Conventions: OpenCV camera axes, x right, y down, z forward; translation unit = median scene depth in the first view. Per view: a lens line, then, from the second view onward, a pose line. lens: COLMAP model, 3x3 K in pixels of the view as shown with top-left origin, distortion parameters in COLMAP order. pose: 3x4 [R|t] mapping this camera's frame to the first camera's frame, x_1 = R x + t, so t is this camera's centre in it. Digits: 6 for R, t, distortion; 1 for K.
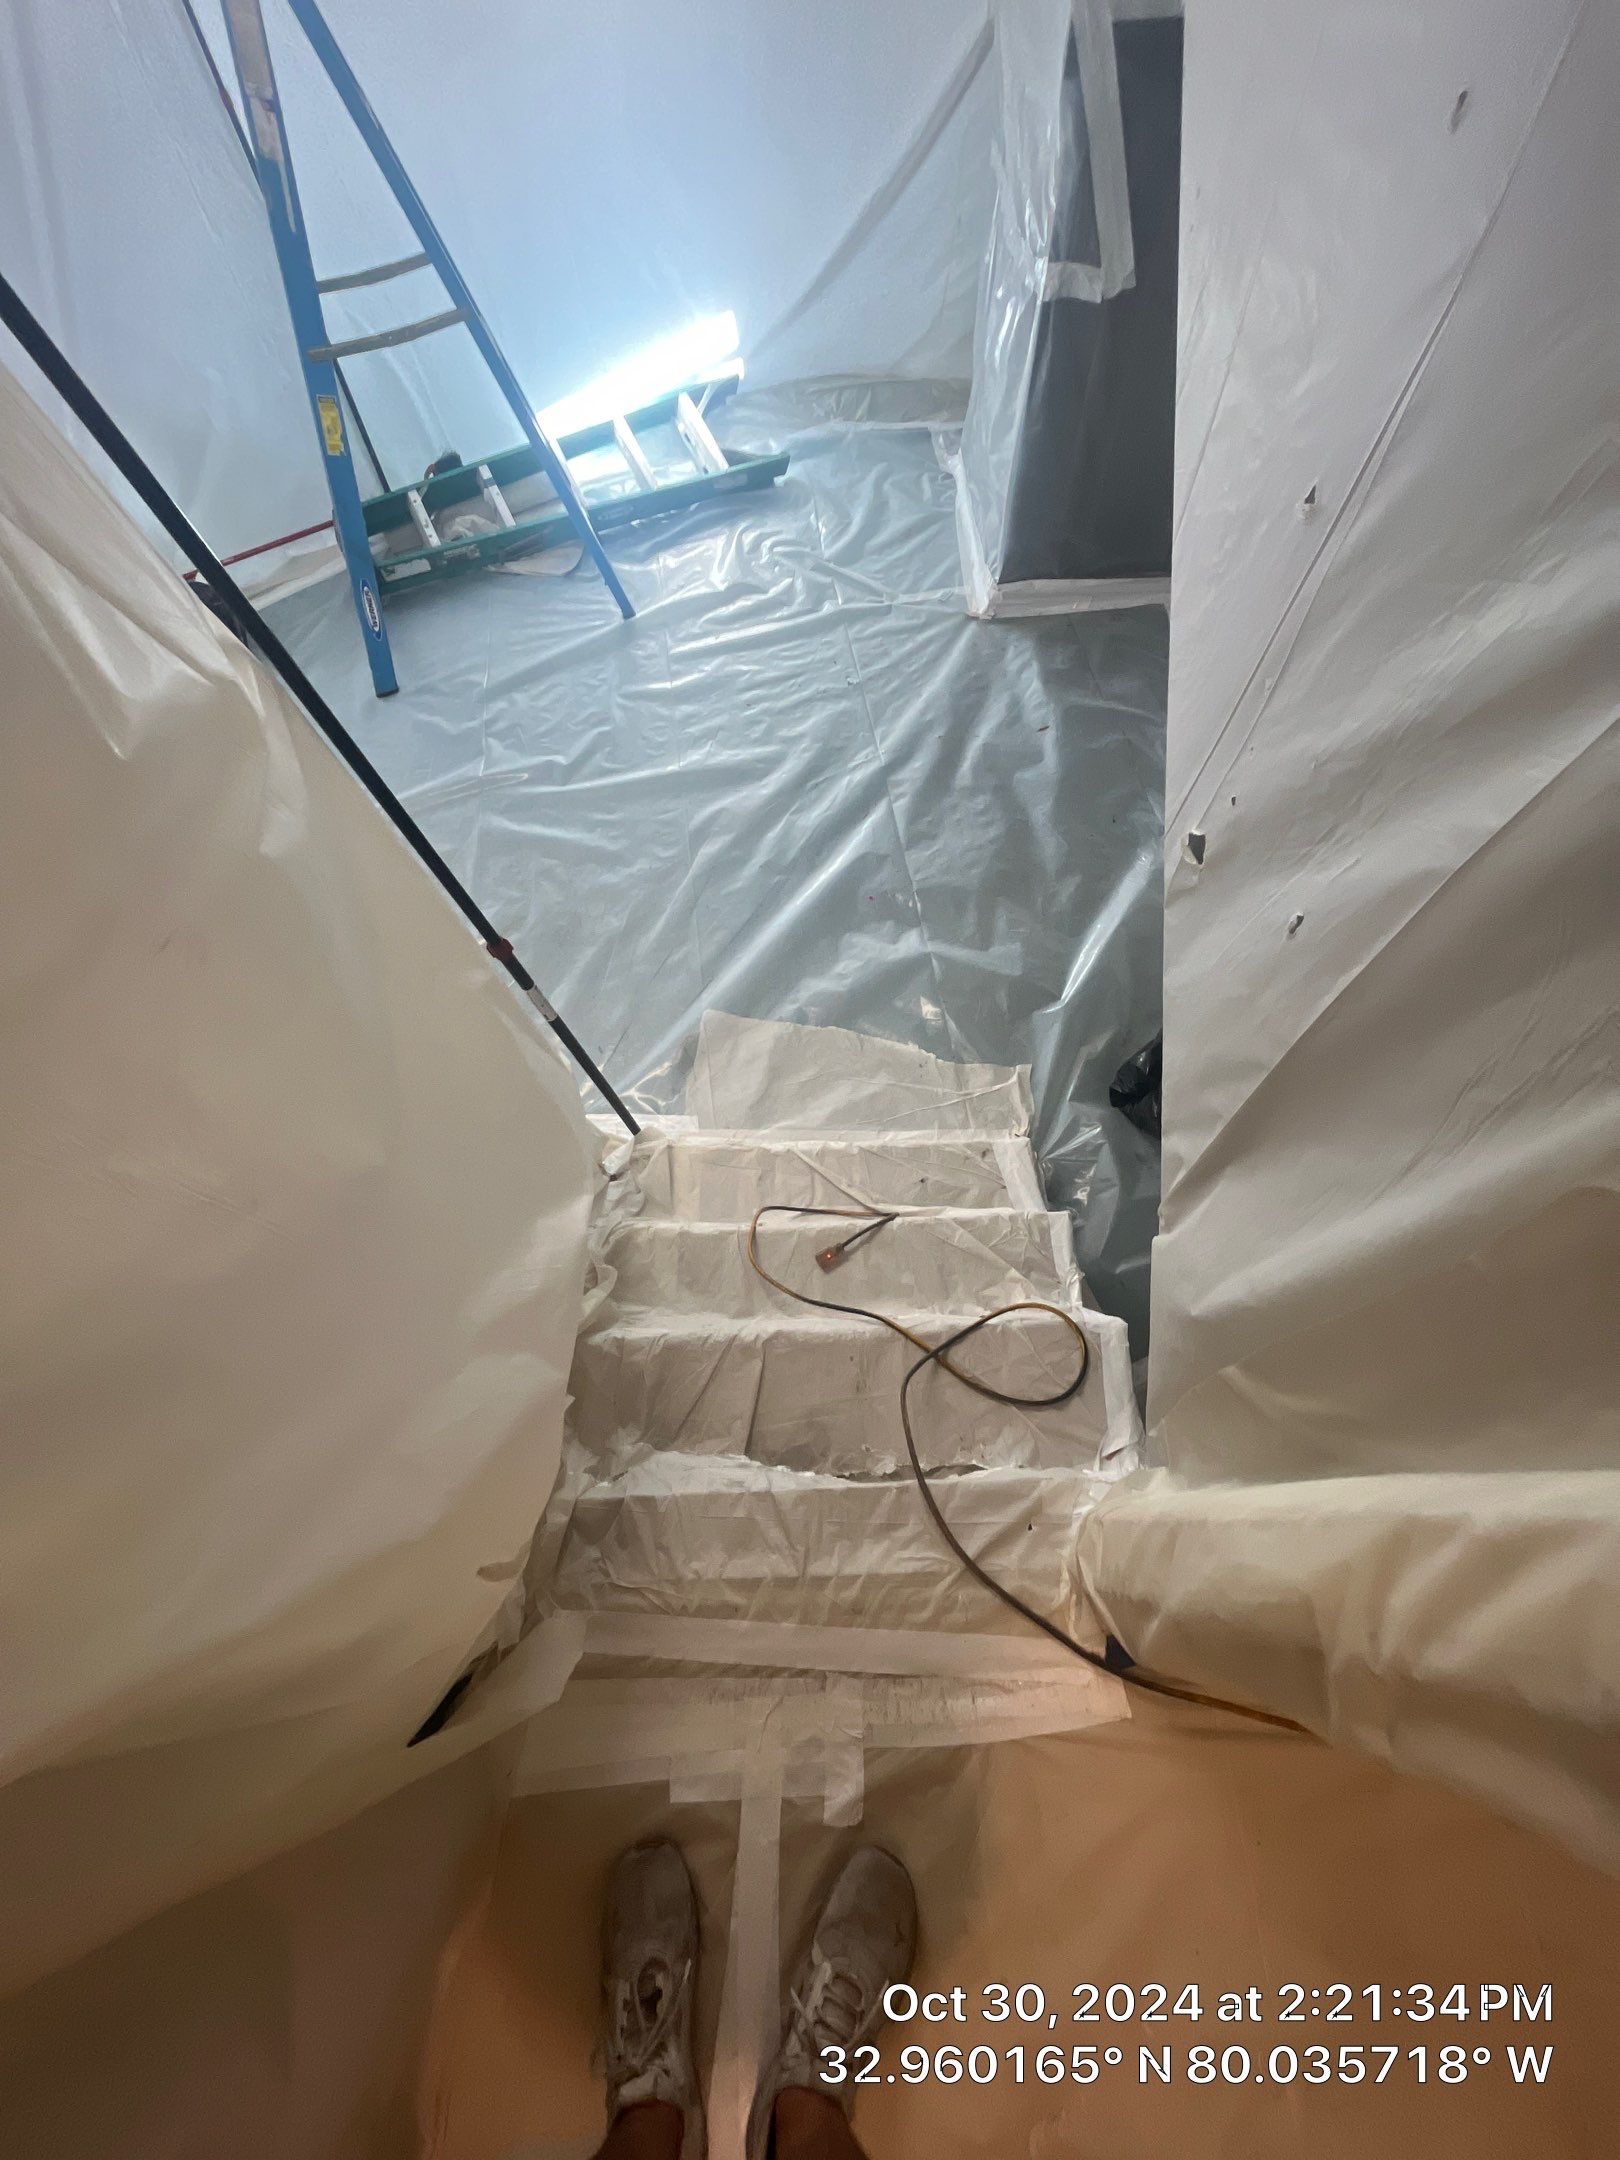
lens RADIAL K [[870.7, 0, 812.5], [0, 870.7, 1081.4], [0, 0, 1]] dist [0.000555, -0.000514]
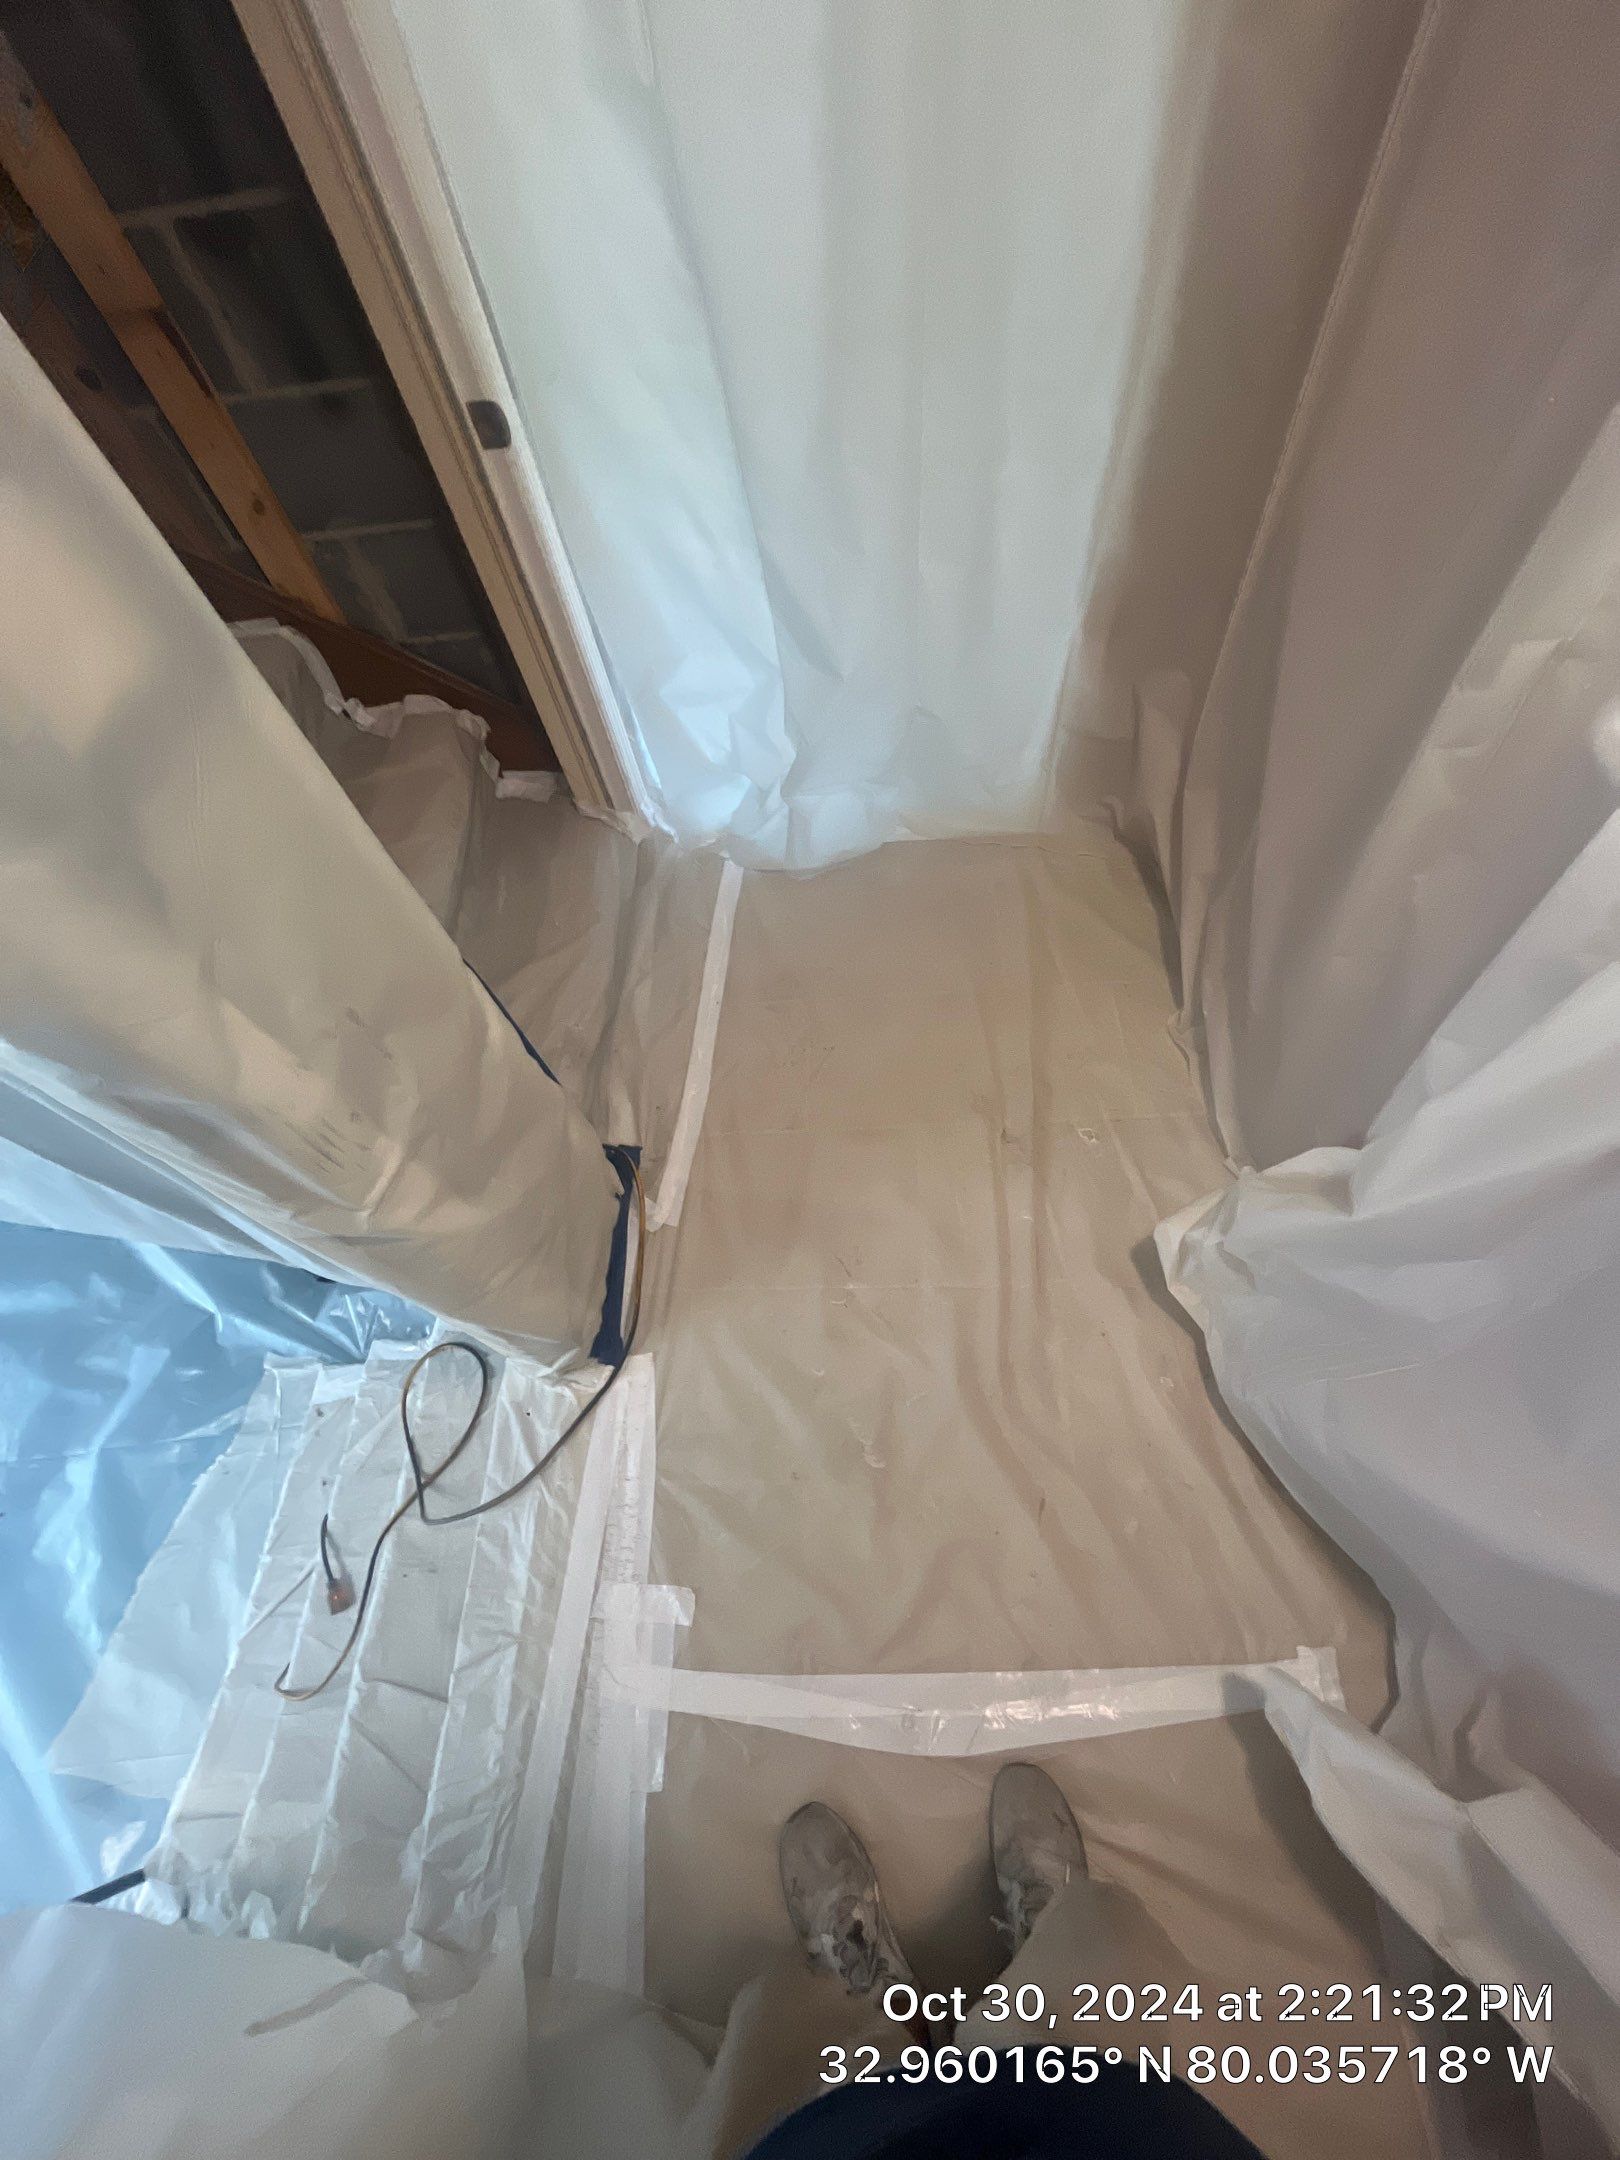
lens RADIAL K [[870.7, 0, 808.8], [0, 870.7, 1079.1], [0, 0, 1]] dist [0.000555, -0.000514]
pose [[0.047747, -0.837018, 0.545089, -0.001562], [0.936843, 0.226818, 0.266231, 0.358509], [-0.346476, 0.497951, 0.794984, -0.264881]]
